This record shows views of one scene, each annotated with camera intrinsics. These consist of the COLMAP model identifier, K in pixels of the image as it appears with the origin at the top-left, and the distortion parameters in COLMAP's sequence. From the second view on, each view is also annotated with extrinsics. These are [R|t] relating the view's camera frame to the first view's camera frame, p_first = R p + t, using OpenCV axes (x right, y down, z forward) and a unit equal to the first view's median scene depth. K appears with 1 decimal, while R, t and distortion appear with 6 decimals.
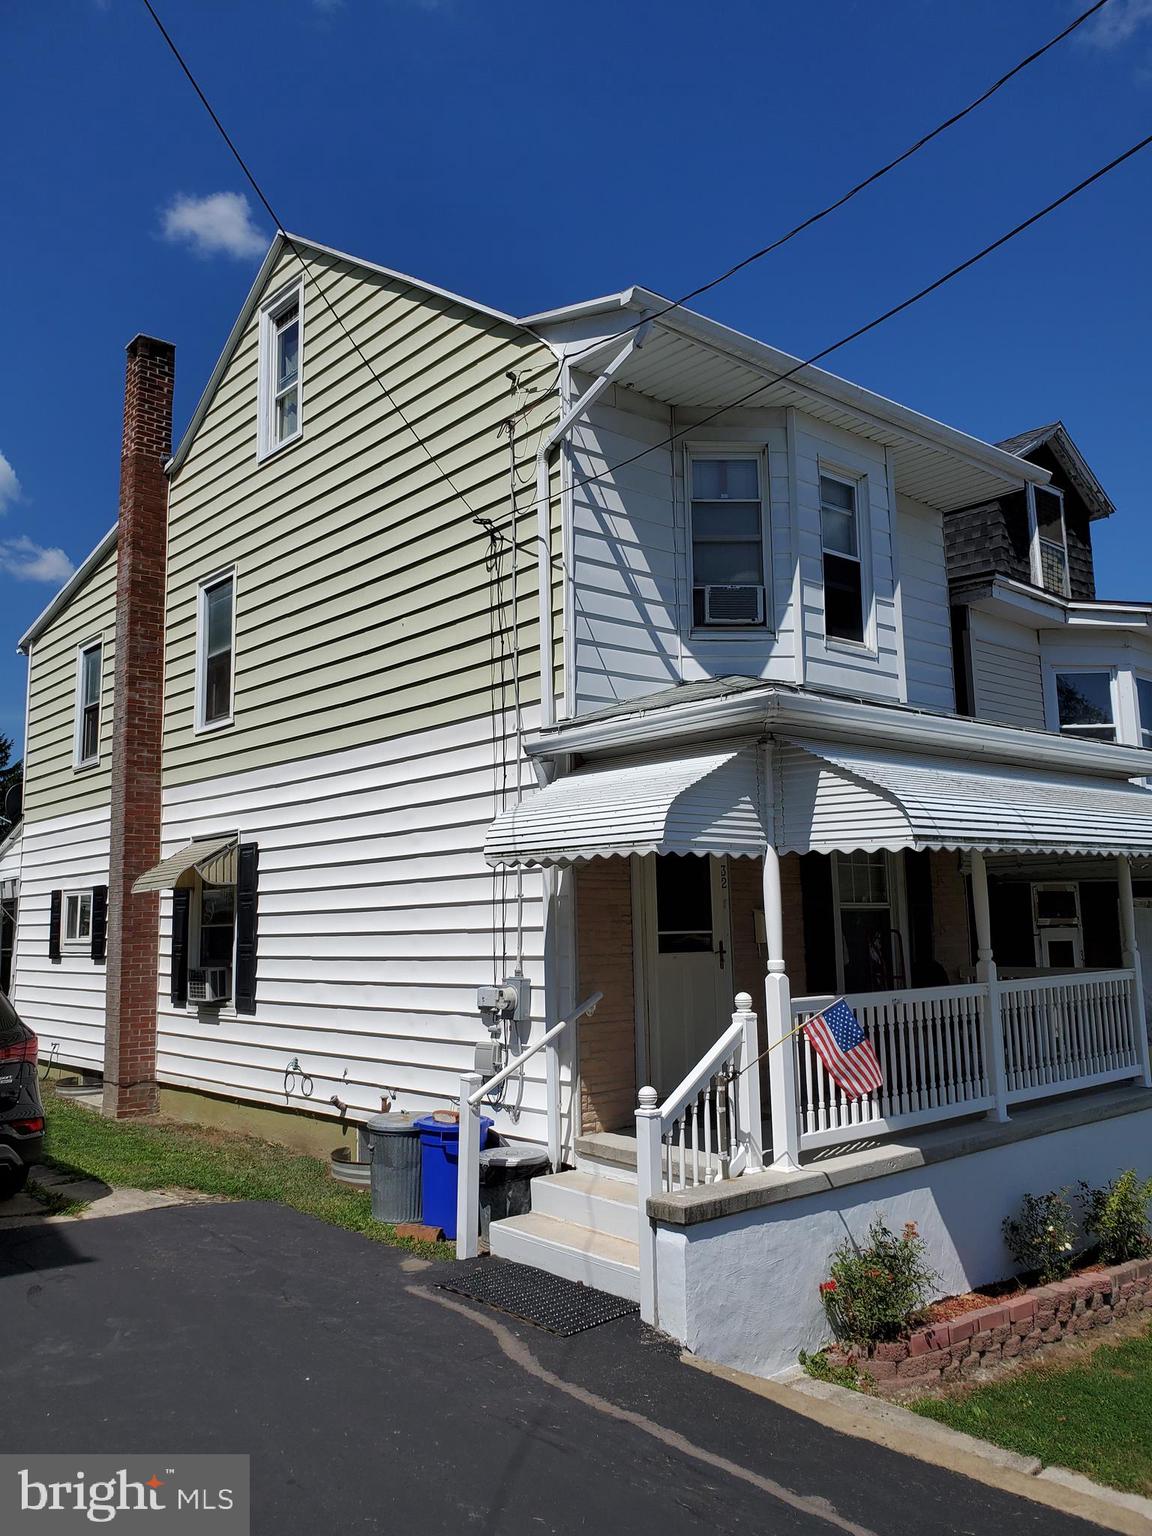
lens RADIAL K [[1200.2, 0, 561.6], [0, 1200.2, 749.5], [0, 0, 1]] dist [0.033727, -0.022671]
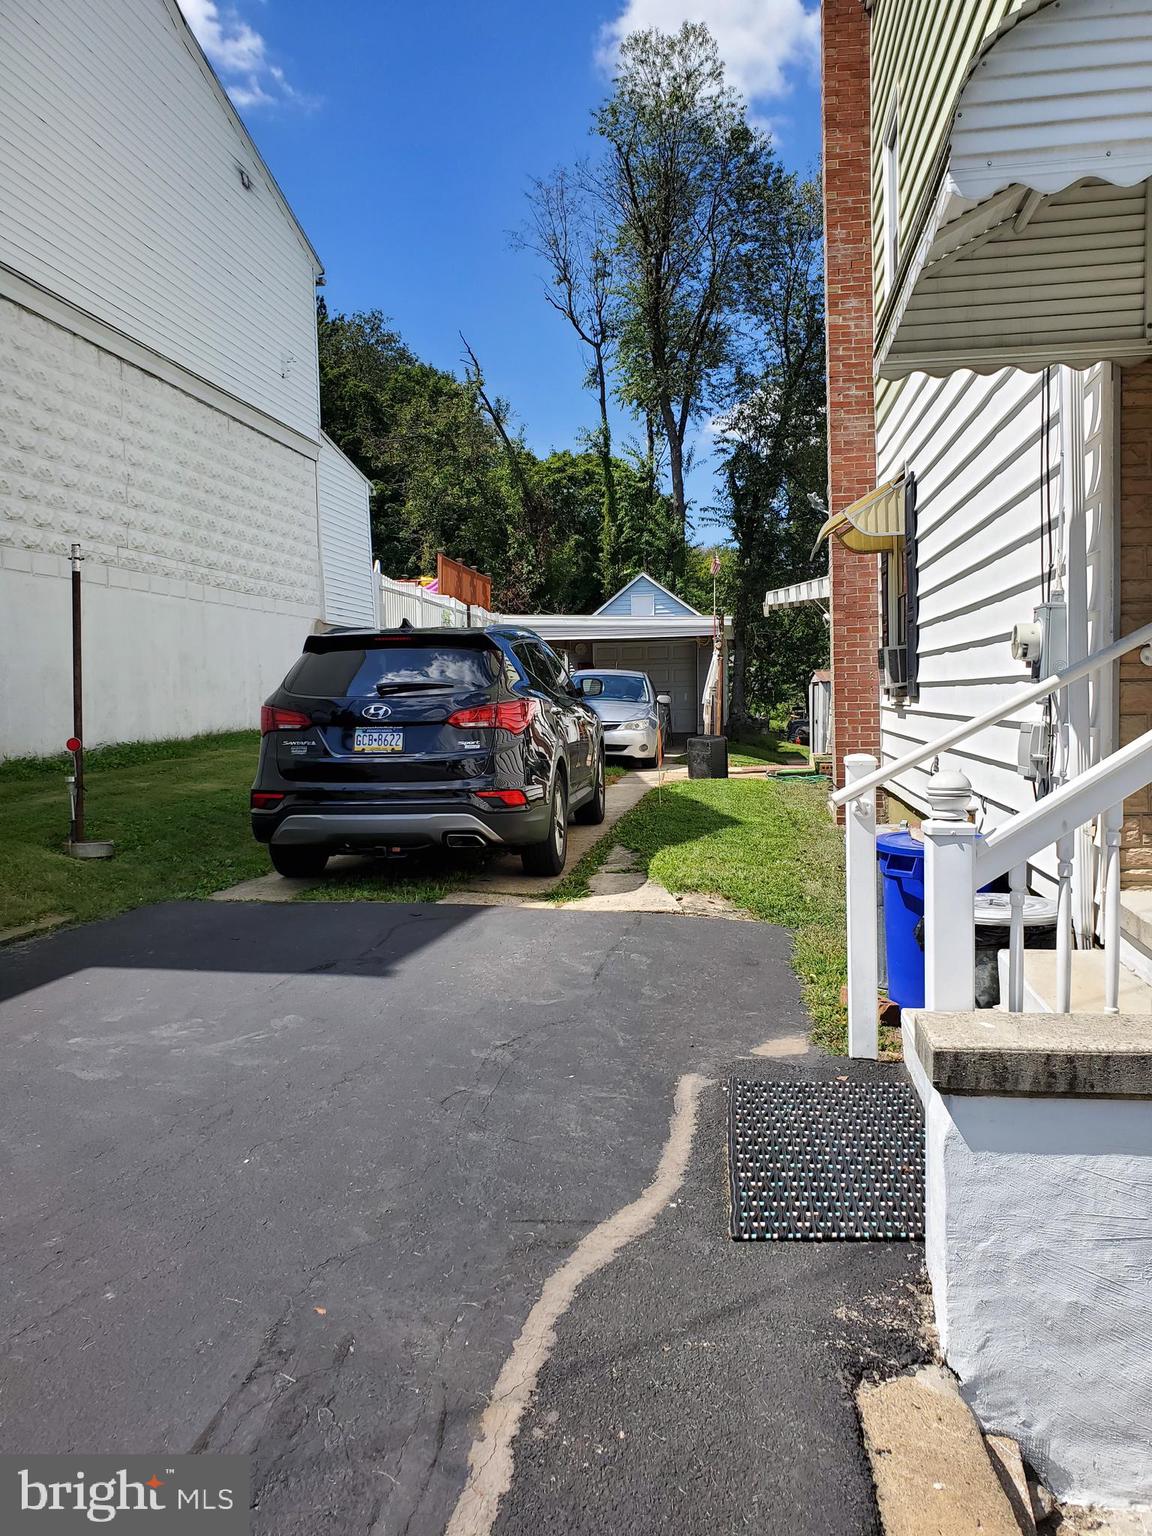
lens RADIAL K [[1200.2, 0, 590.0], [0, 1200.2, 744.5], [0, 0, 1]] dist [0.033727, -0.022671]
pose [[0.662244, 0.036175, -0.748415, 0.216666], [0.116607, 0.981689, 0.150631, 0.135681], [0.740159, -0.187025, 0.645899, 0.446358]]
